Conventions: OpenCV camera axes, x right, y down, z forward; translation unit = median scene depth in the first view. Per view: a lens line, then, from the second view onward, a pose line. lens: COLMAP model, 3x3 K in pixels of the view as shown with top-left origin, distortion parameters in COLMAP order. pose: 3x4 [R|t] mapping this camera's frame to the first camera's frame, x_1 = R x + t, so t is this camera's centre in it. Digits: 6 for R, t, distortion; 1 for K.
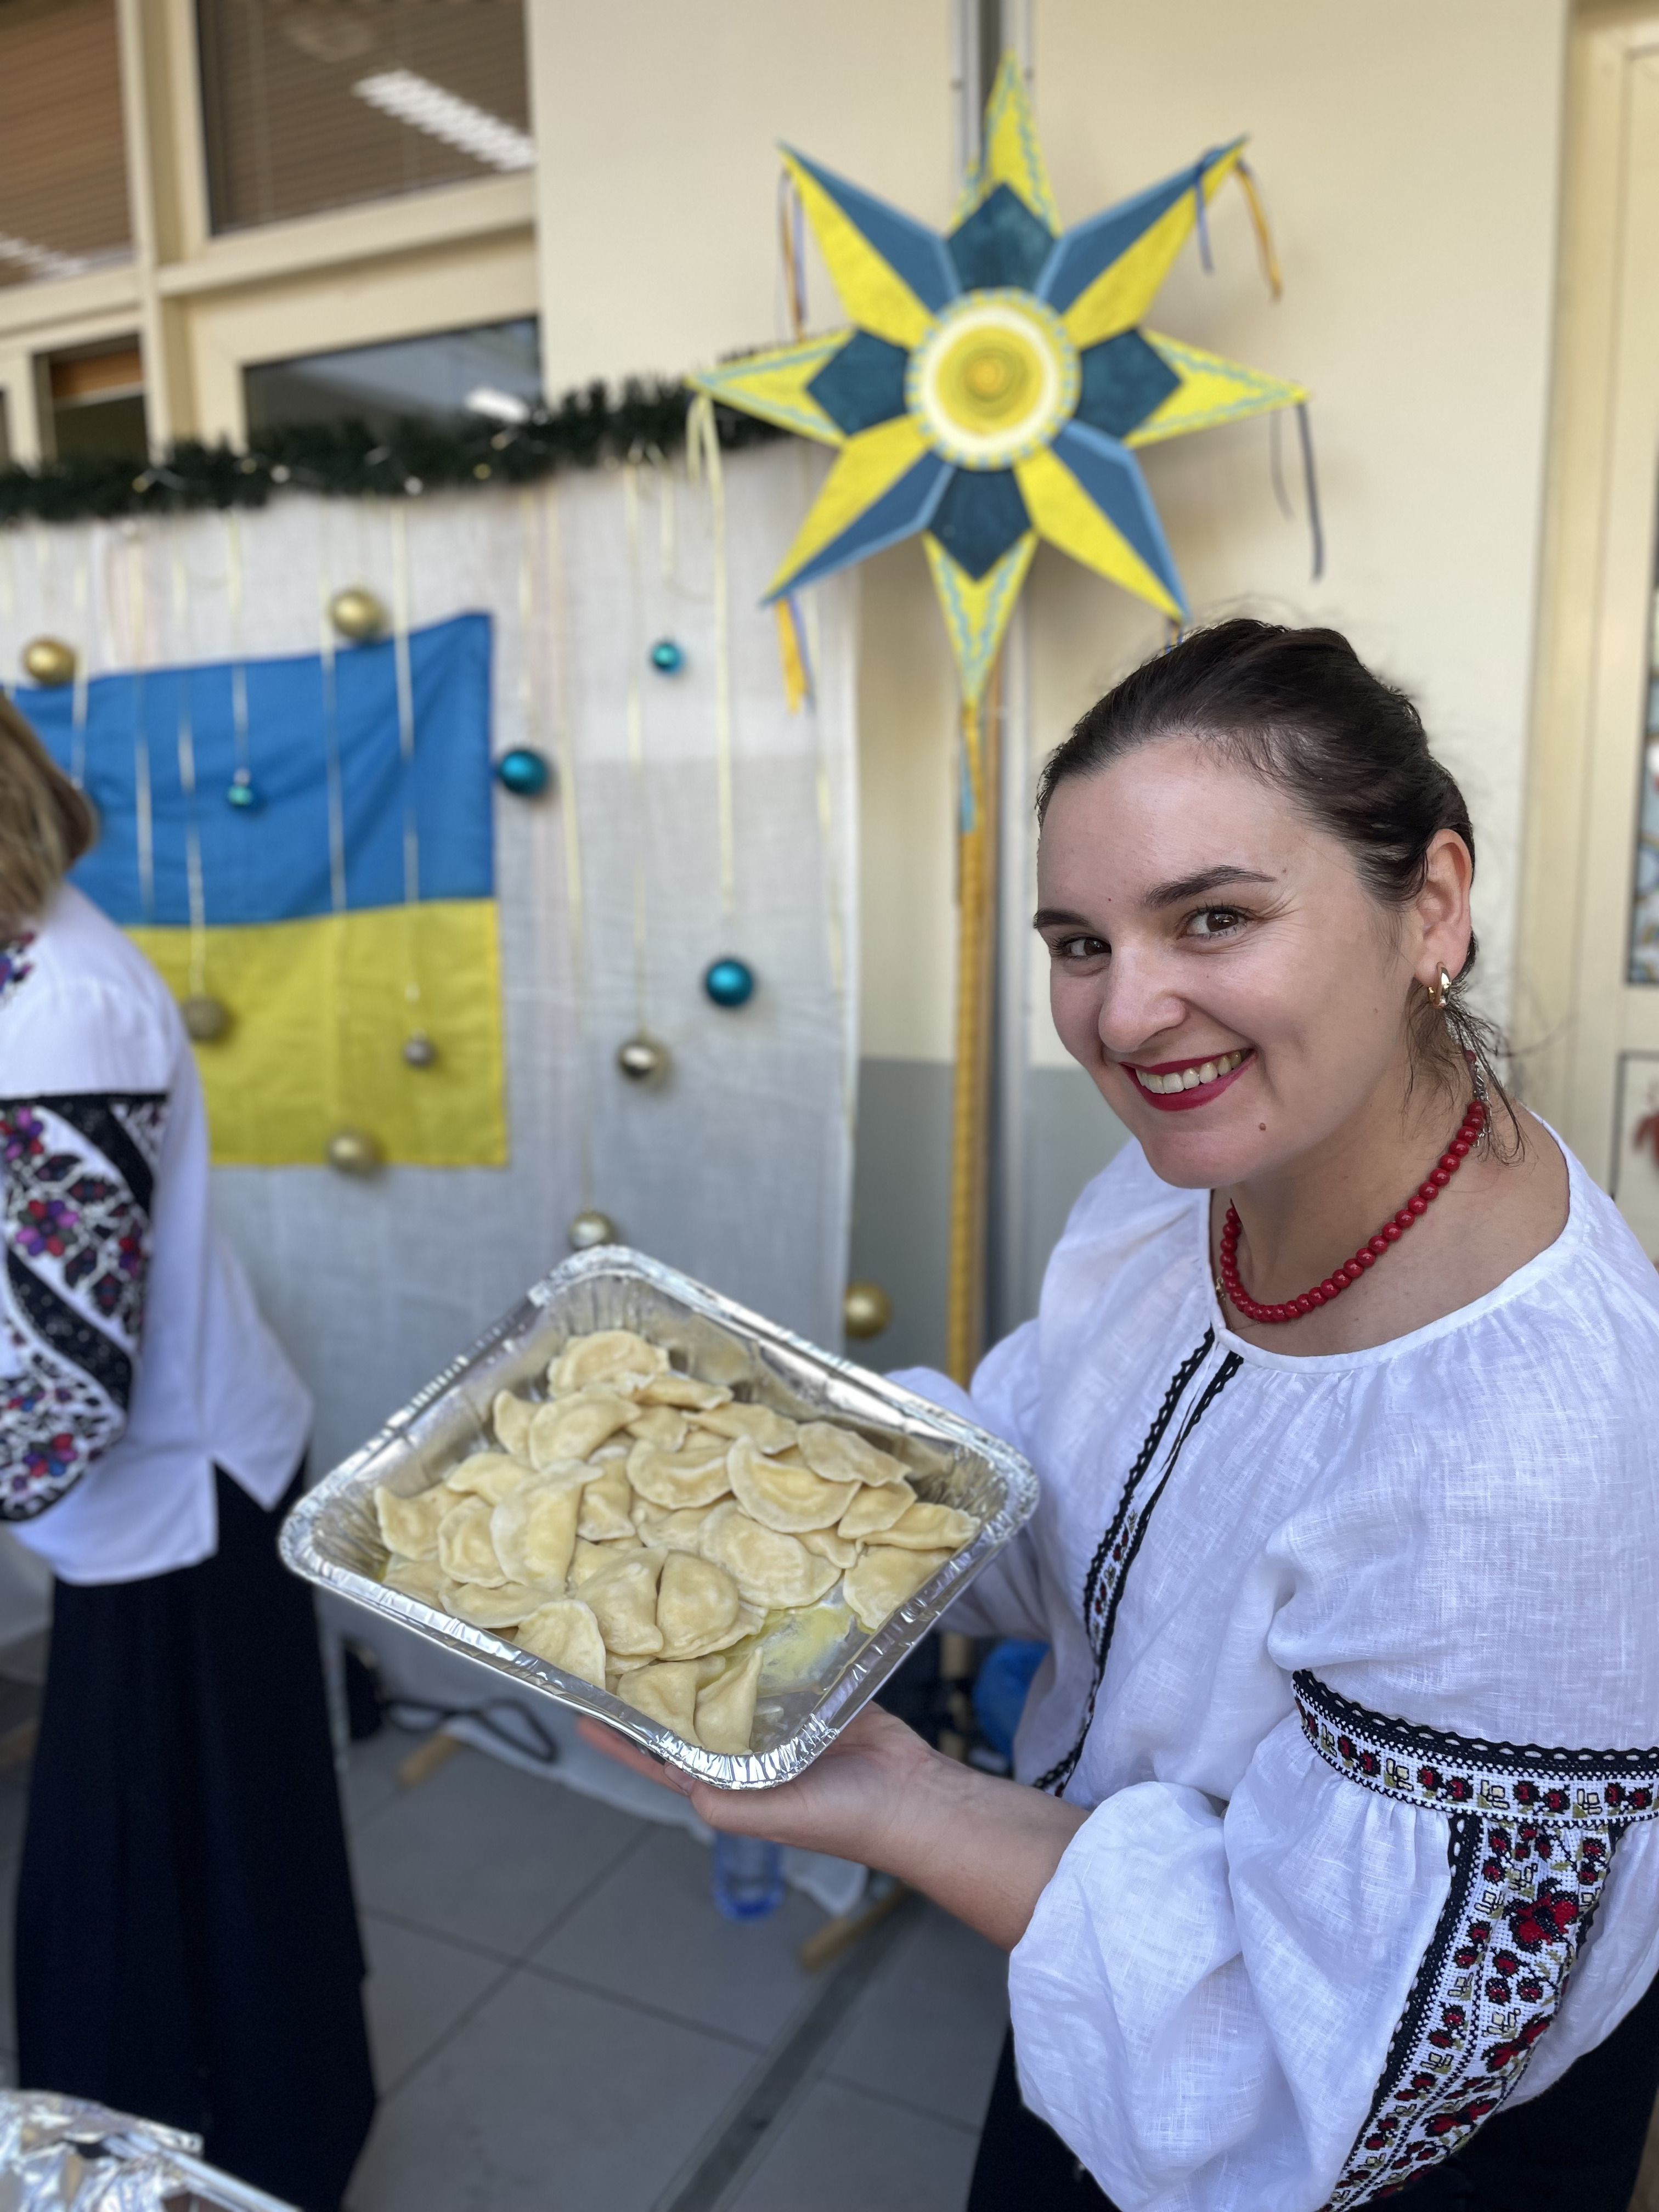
lens RADIAL K [[1680.8, 0, 829.5], [0, 1680.8, 1106.0], [0, 0, 1]] dist [-0.079589, 0.001214]
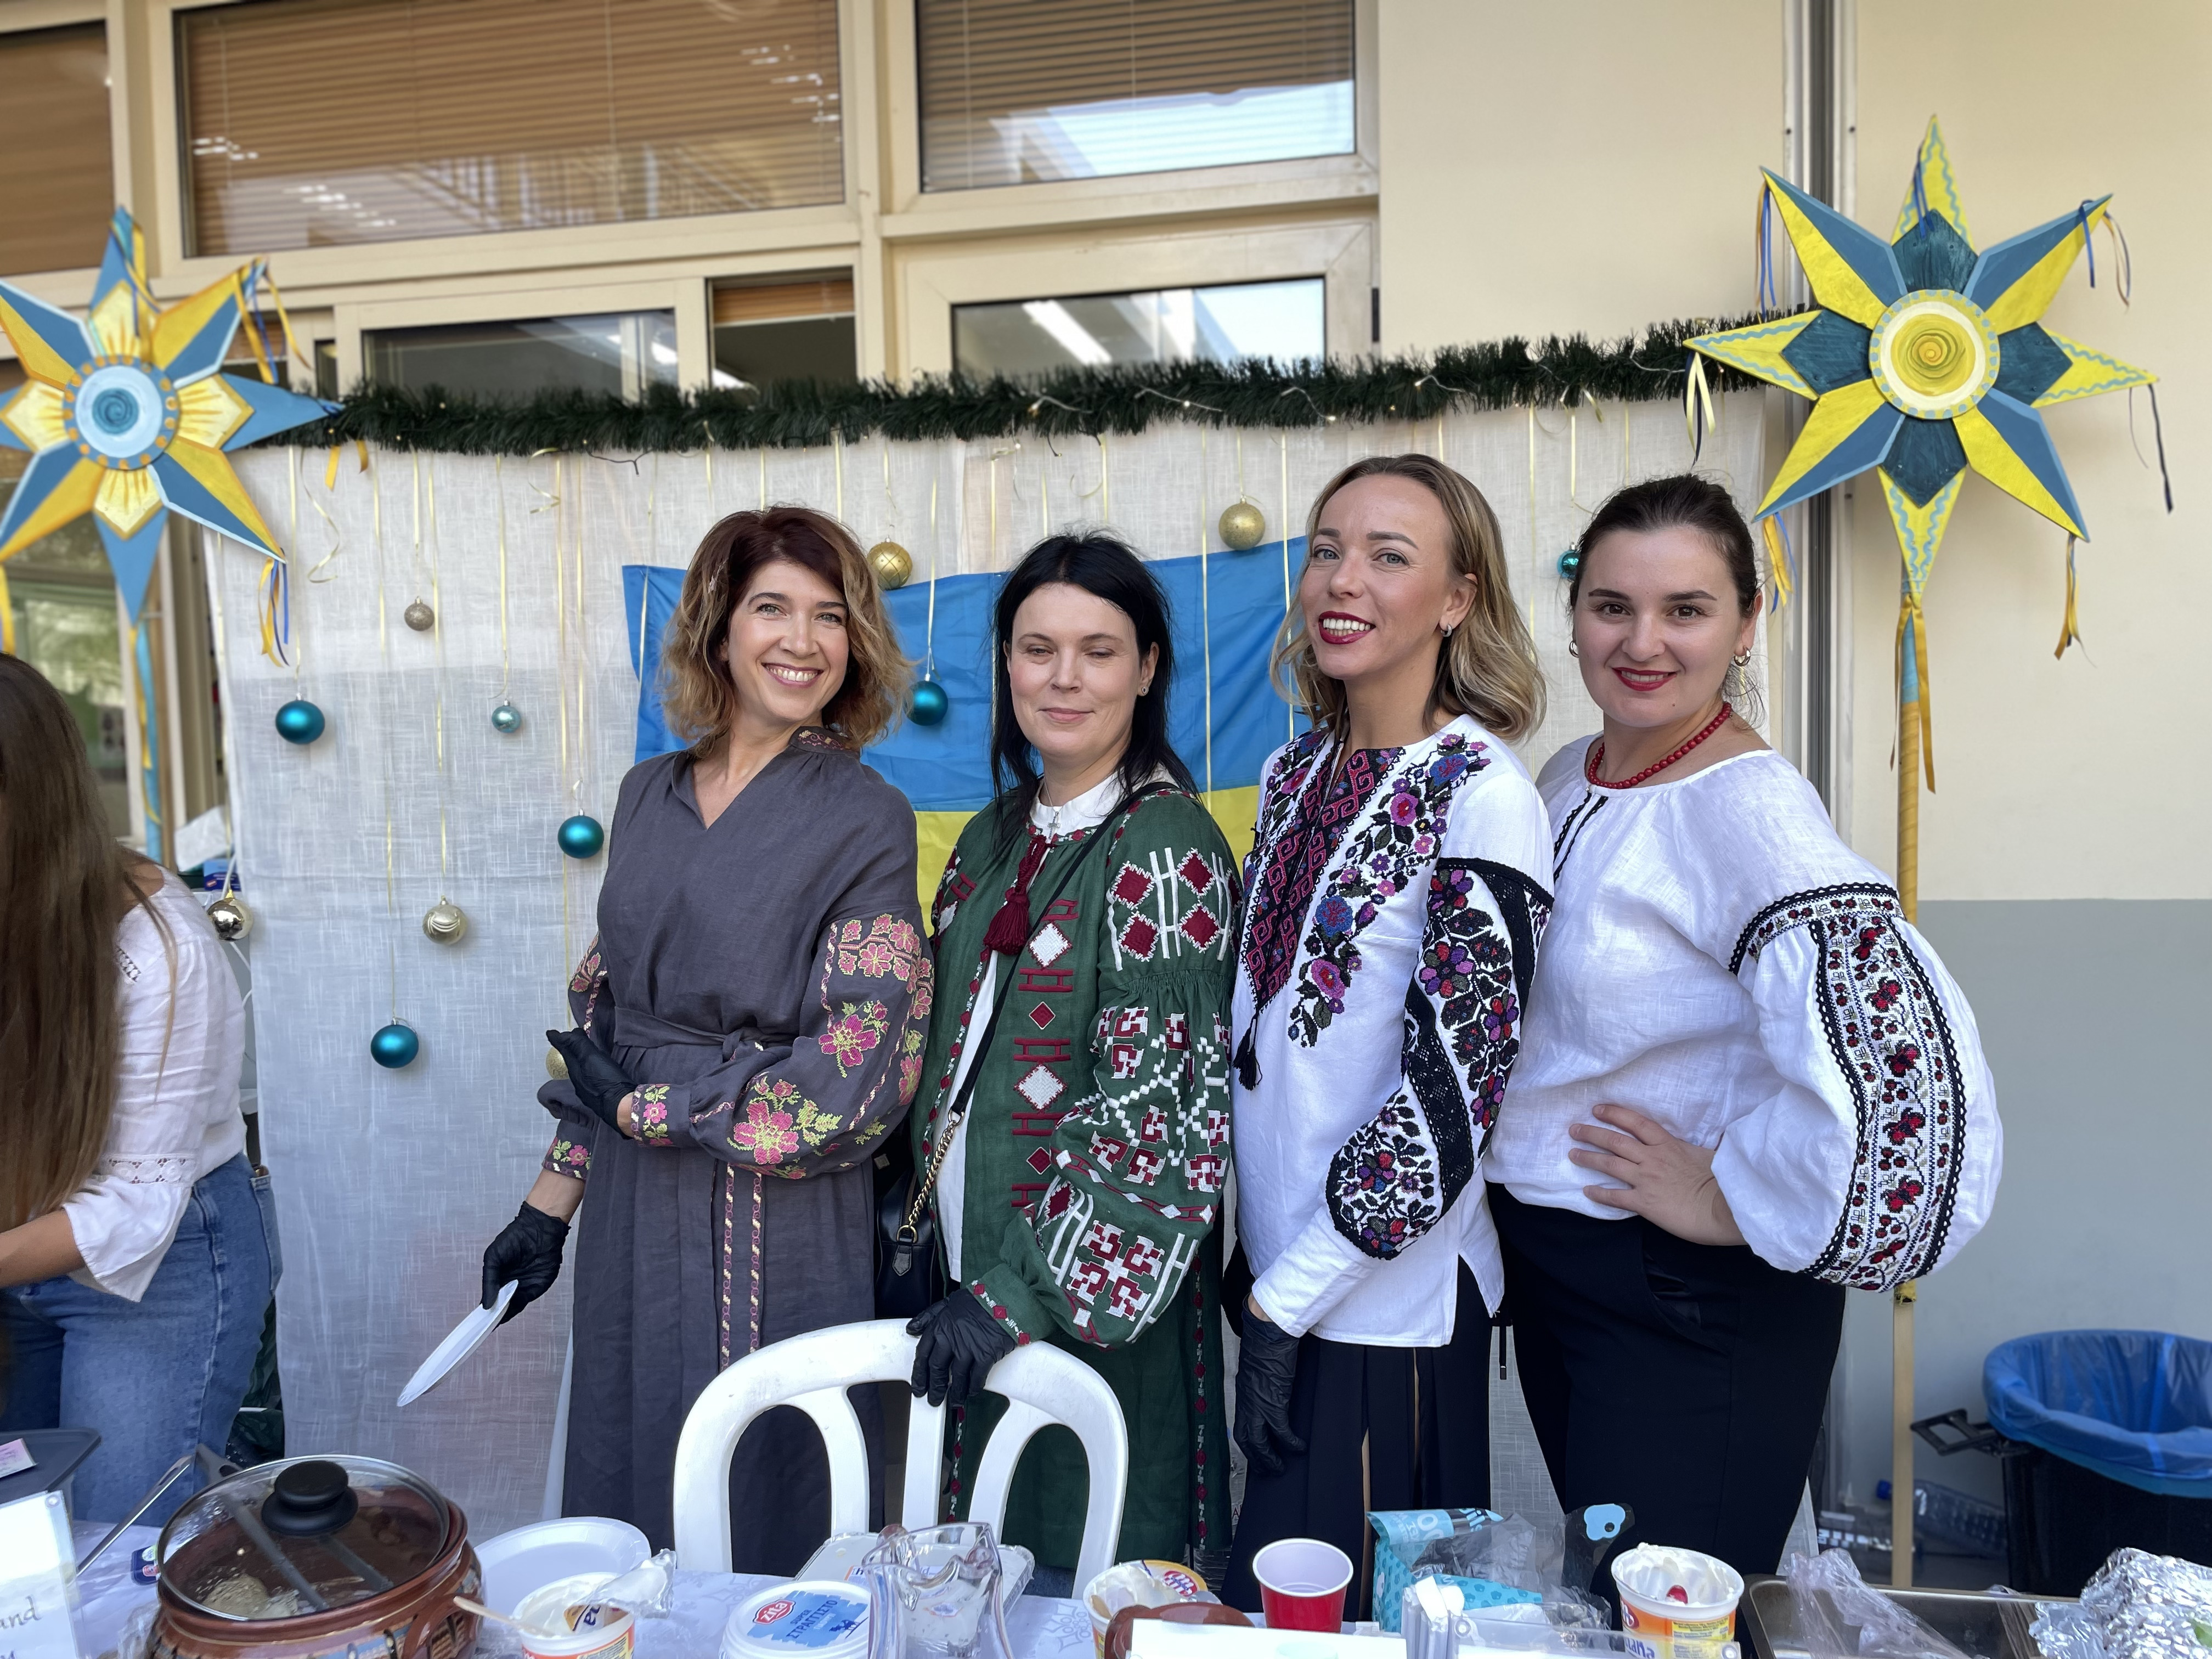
lens RADIAL K [[1680.8, 0, 1106.0], [0, 1680.8, 829.5], [0, 0, 1]] dist [-0.079589, 0.001214]
pose [[0.976374, -0.015849, 0.215505, -0.813273], [0.047413, 0.988717, -0.142097, 0.084266], [-0.210821, 0.148957, 0.966109, -0.056208]]
